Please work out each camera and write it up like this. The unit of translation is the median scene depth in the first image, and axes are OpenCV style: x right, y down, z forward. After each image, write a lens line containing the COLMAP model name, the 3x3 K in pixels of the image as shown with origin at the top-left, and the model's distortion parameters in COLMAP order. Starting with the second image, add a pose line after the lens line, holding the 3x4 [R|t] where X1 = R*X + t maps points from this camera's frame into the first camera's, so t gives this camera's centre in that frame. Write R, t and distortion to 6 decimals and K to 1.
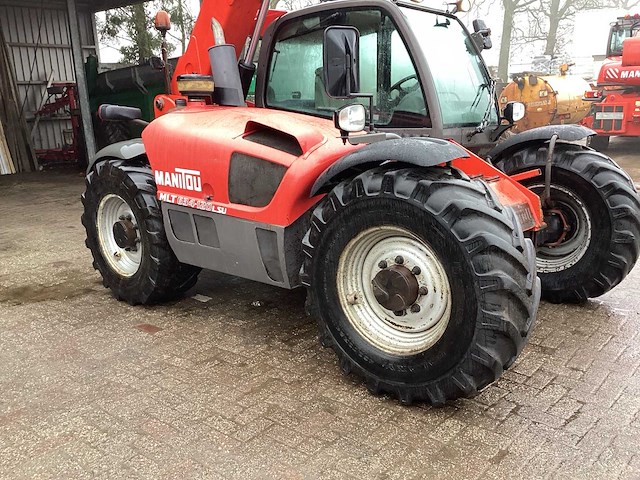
lens RADIAL K [[576.0, 0, 316.0], [0, 576.0, 238.4], [0, 0, 1]] dist [0.104360, -0.190021]
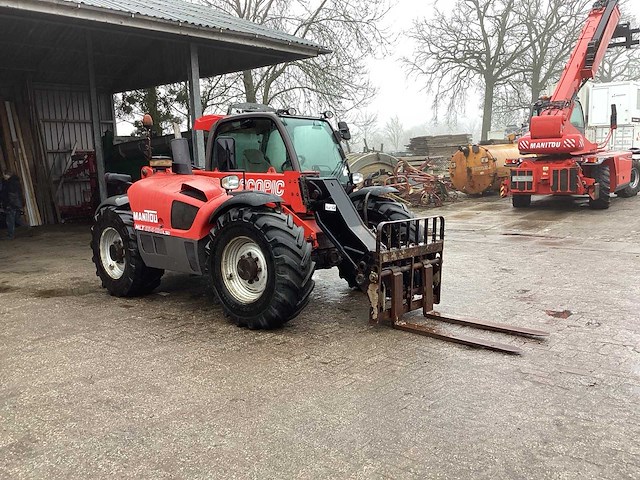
lens RADIAL K [[576.0, 0, 316.0], [0, 576.0, 238.4], [0, 0, 1]] dist [0.104360, -0.190021]
pose [[0.999689, 0.002951, -0.024778, 0.276196], [-0.005450, 0.994830, -0.101406, 0.119689], [0.024351, 0.101509, 0.994537, -0.619326]]
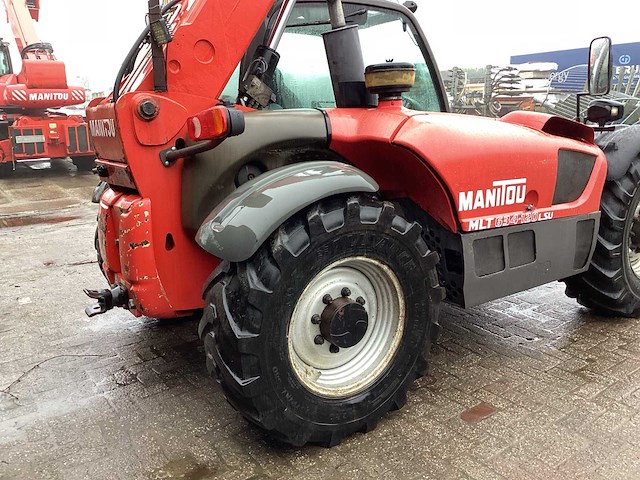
lens RADIAL K [[576.0, 0, 316.0], [0, 576.0, 238.4], [0, 0, 1]] dist [0.104360, -0.190021]
pose [[0.247536, -0.192552, 0.949552, -0.925023], [0.242924, 0.961082, 0.131563, -0.183082], [-0.937931, 0.198103, 0.284678, 0.894057]]
